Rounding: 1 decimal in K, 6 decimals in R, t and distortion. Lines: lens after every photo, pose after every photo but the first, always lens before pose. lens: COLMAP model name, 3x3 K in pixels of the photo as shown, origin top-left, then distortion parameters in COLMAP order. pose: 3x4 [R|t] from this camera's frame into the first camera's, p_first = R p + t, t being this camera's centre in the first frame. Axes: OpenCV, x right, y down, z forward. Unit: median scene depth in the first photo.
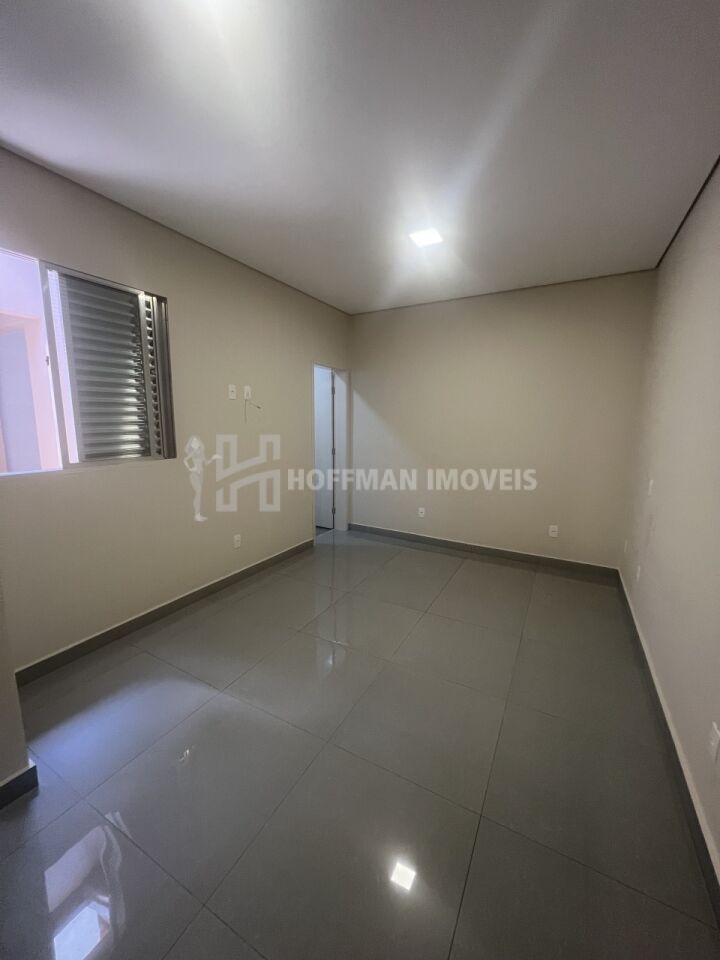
lens RADIAL K [[384.8, 0, 359.2], [0, 384.8, 480.6], [0, 0, 1]] dist [-0.000892, 0.000198]
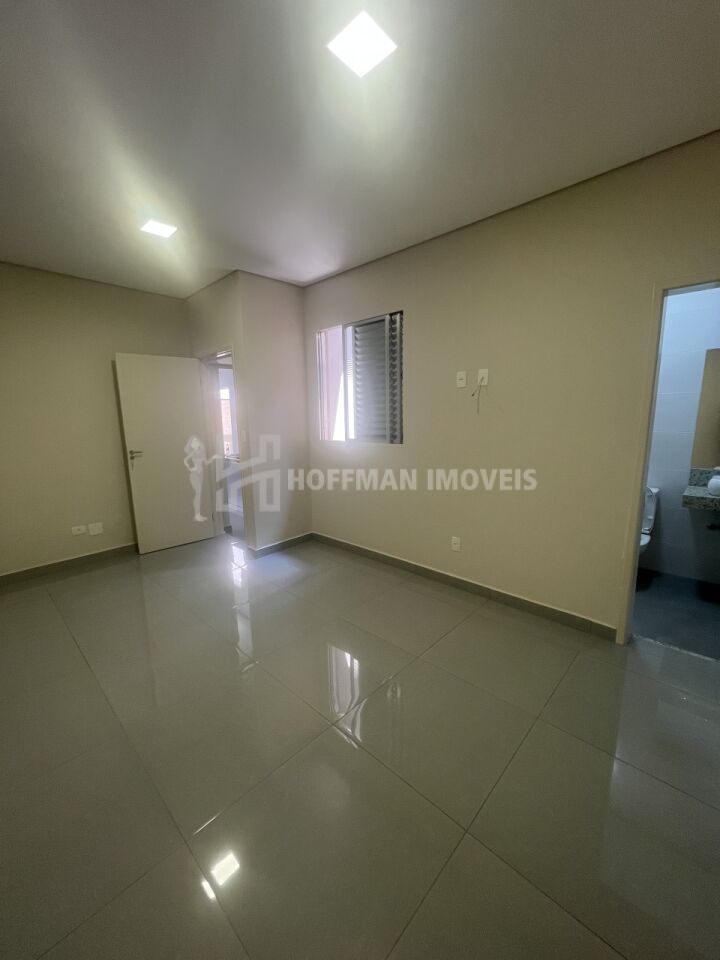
lens RADIAL K [[384.8, 0, 360.4], [0, 384.8, 478.7], [0, 0, 1]] dist [-0.000892, 0.000198]
pose [[-0.249160, 0.159176, -0.955292, 0.630247], [-0.140184, 0.970084, 0.198204, -0.151767], [0.958263, 0.183301, -0.219392, 1.022305]]
